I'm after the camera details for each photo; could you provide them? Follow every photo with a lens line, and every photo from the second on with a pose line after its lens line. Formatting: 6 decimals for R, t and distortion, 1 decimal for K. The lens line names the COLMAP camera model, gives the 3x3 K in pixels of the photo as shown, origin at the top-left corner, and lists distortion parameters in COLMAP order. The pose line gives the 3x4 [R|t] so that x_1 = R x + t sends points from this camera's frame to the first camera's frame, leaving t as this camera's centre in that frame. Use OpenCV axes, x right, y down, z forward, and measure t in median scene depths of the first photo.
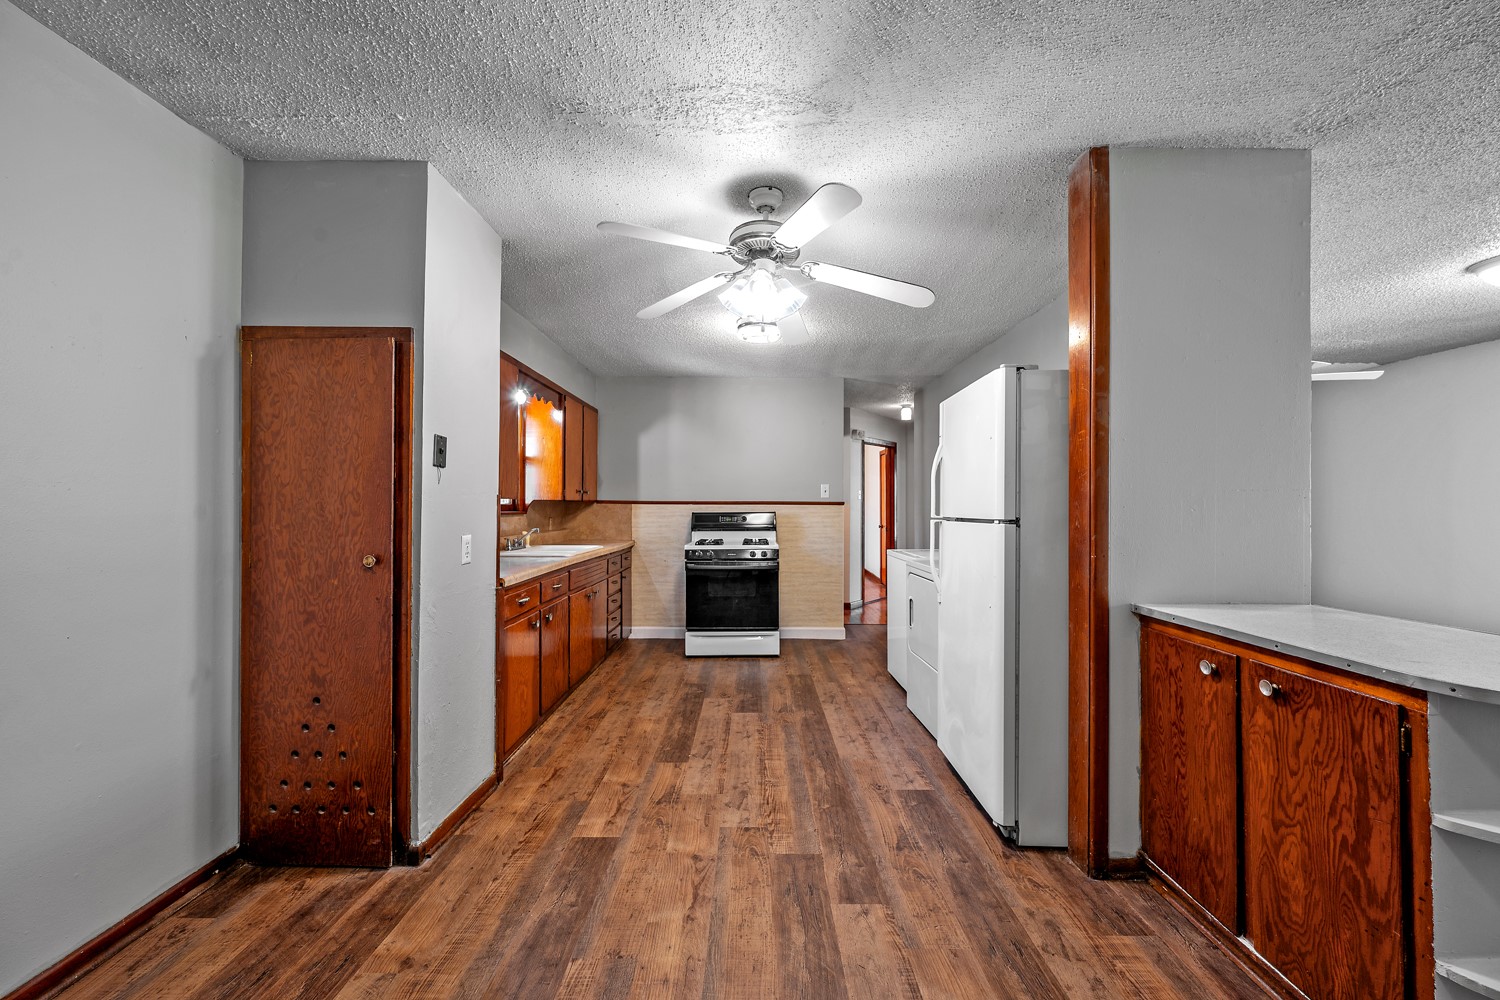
lens RADIAL K [[590.1, 0, 755.7], [0, 590.1, 504.0], [0, 0, 1]] dist [-0.001661, 0.000002]
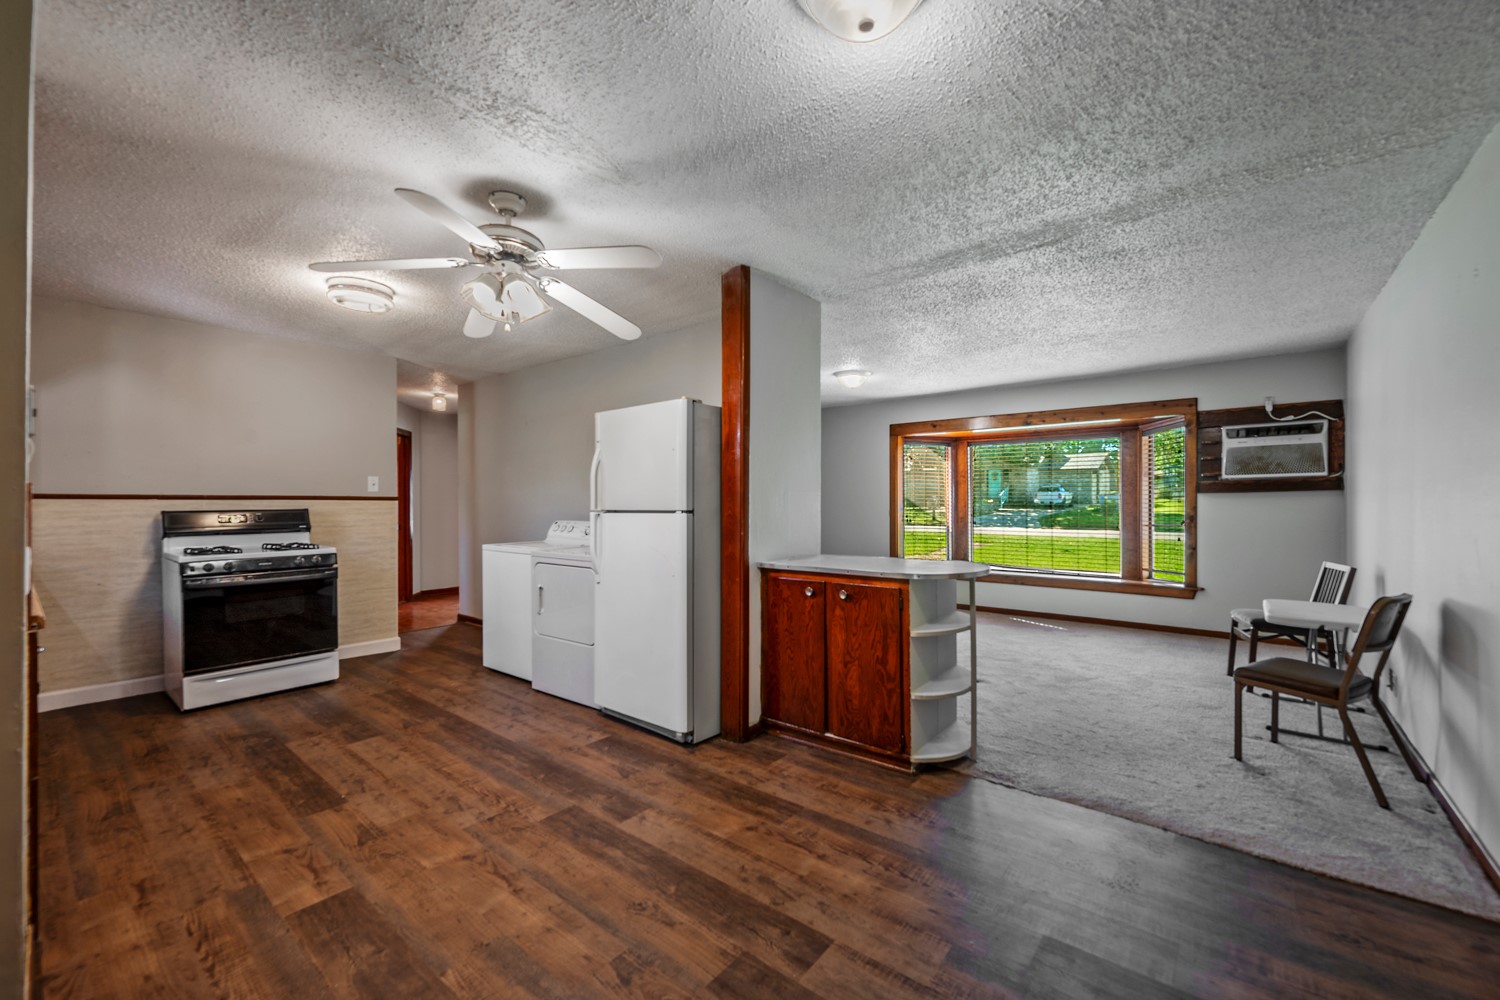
lens RADIAL K [[596.2, 0, 770.5], [0, 596.2, 505.7], [0, 0, 1]] dist [-0.001137, 0.000031]
pose [[0.615005, -0.006652, 0.788495, -0.455841], [-0.001133, 0.999956, 0.009320, 0.001993], [-0.788522, -0.006626, 0.614971, -0.005665]]
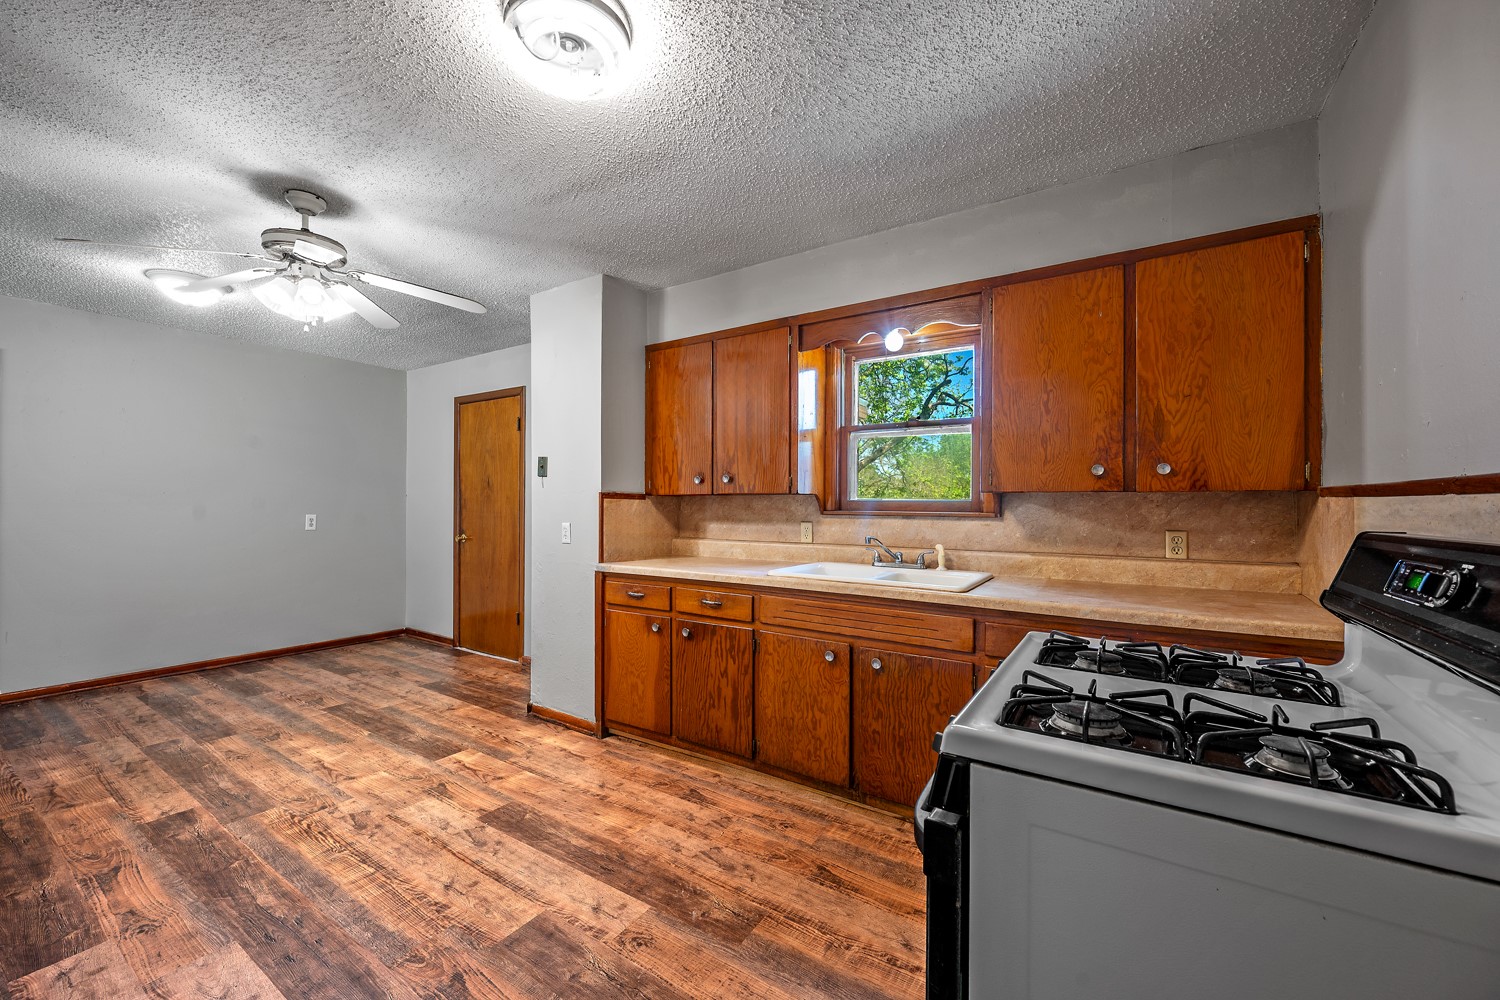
lens RADIAL K [[586.7, 0, 750.0], [0, 586.7, 500.0], [0, 0, 1]] dist [-0.003009, 0.000981]
pose [[-0.550807, -0.010469, -0.834567, 0.385178], [-0.002553, 0.999938, -0.010859, 0.012045], [0.834629, -0.003851, -0.550800, 1.924254]]
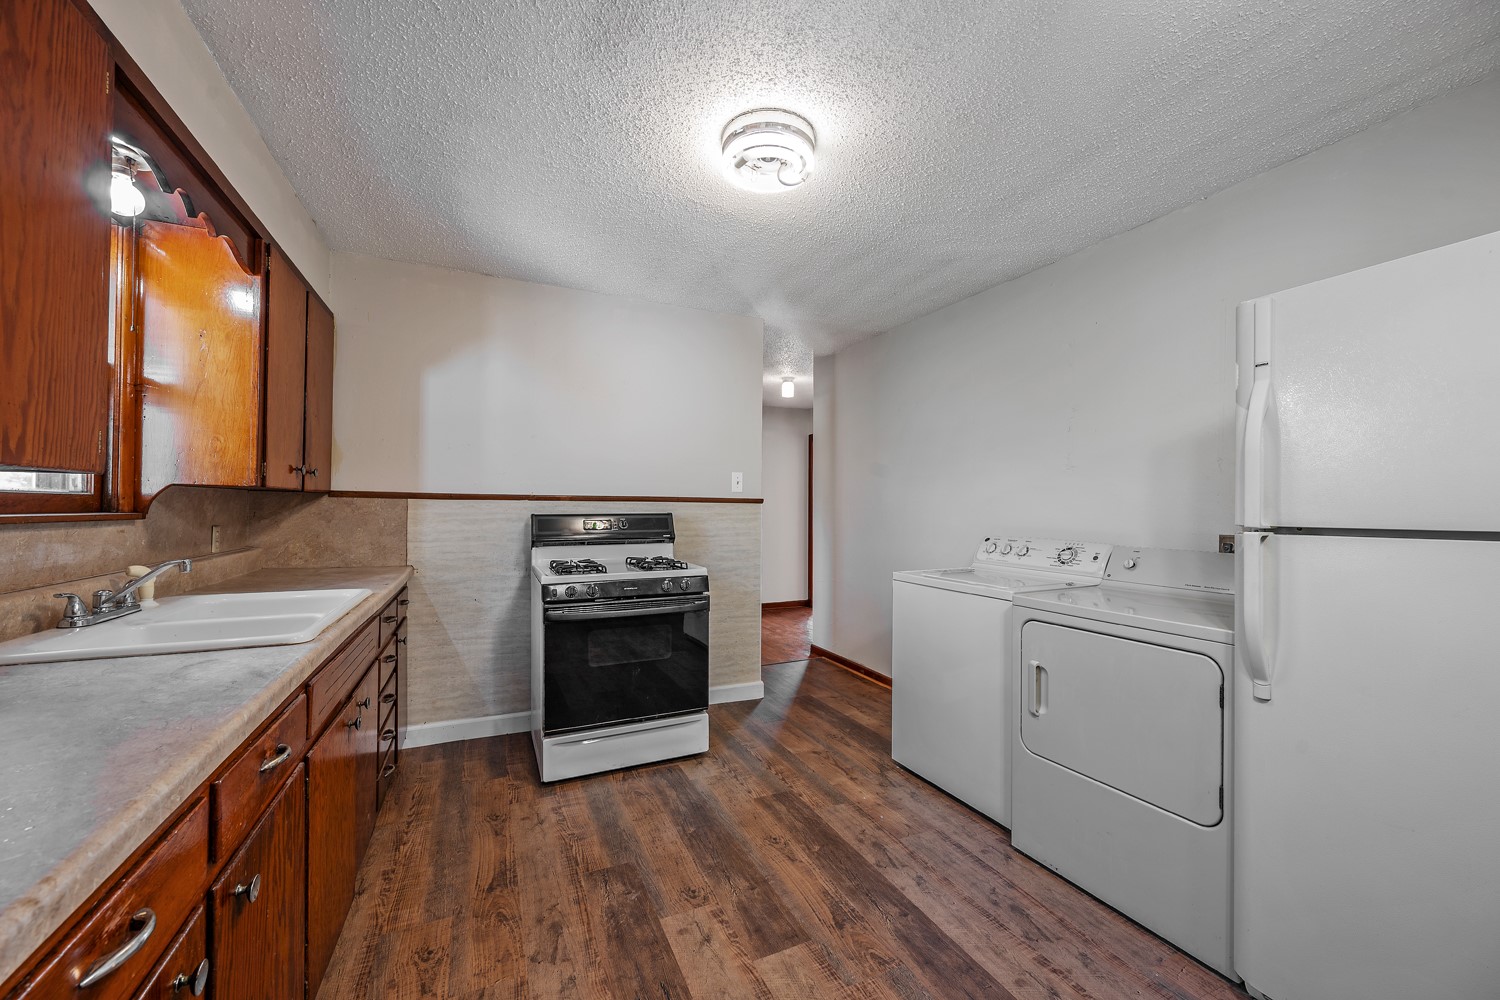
lens RADIAL K [[587.3, 0, 755.2], [0, 587.3, 502.9], [0, 0, 1]] dist [-0.000956, -0.000020]
pose [[0.907679, 0.007258, 0.419603, -0.309974], [-0.006769, 0.999974, -0.002655, 0.007355], [-0.419611, -0.000431, 0.907704, 0.802391]]
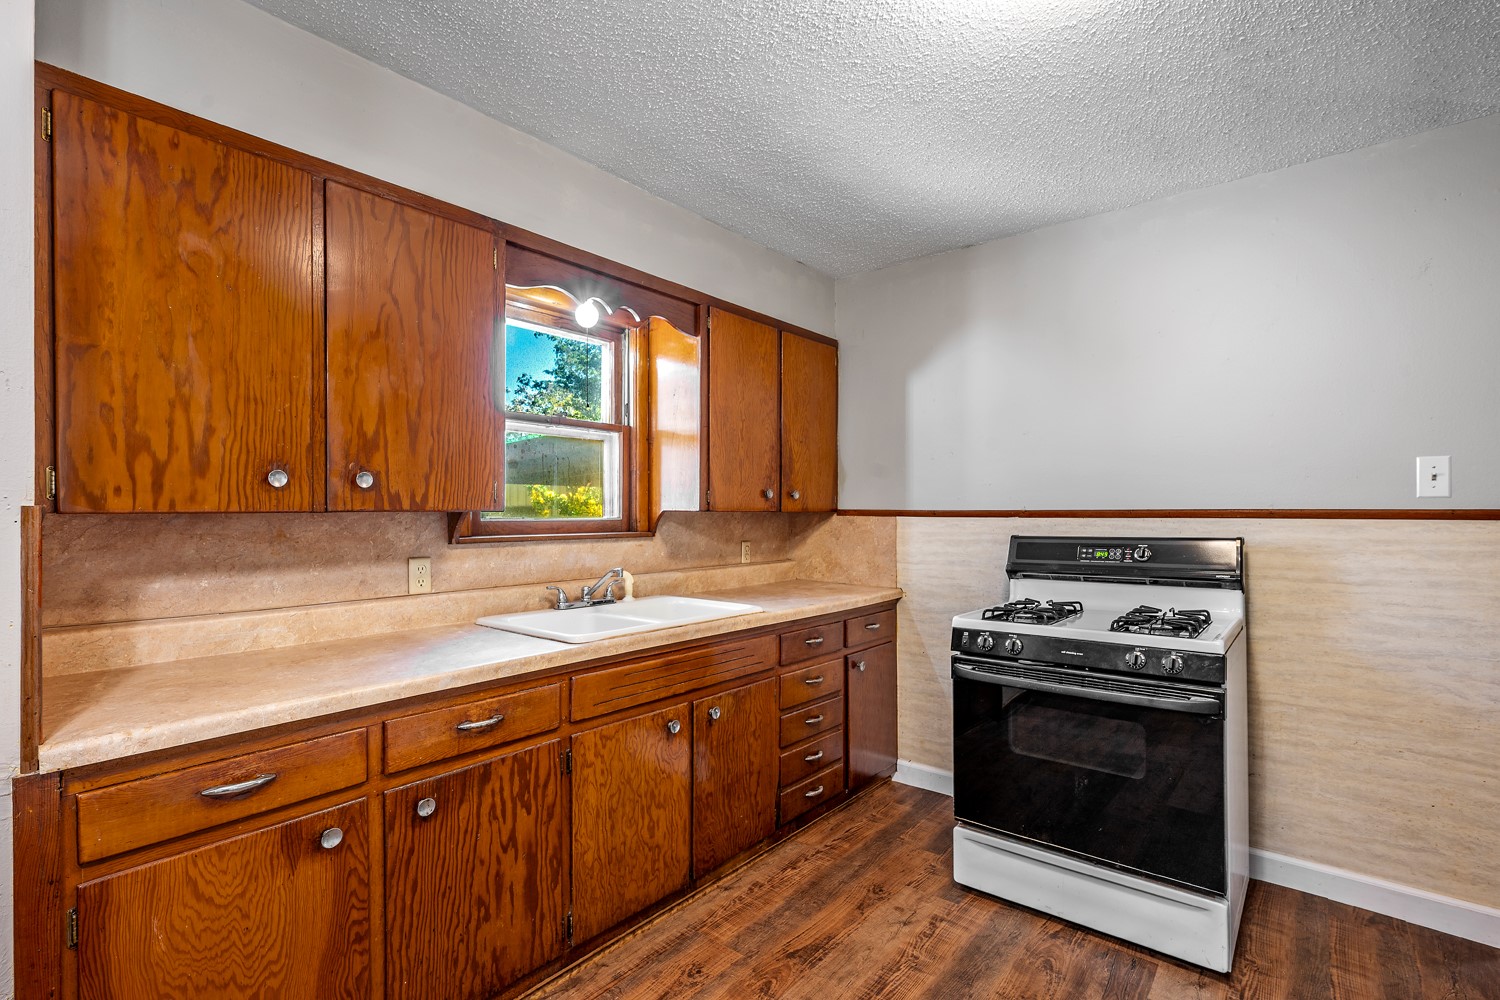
lens RADIAL K [[694.7, 0, 745.3], [0, 694.7, 511.4], [0, 0, 1]] dist [0.000968, 0.000265]
pose [[0.767572, -0.003828, -0.640951, 0.152677], [0.005267, 0.999986, 0.000336, -0.010518], [0.640941, -0.003634, 0.767581, 0.968367]]
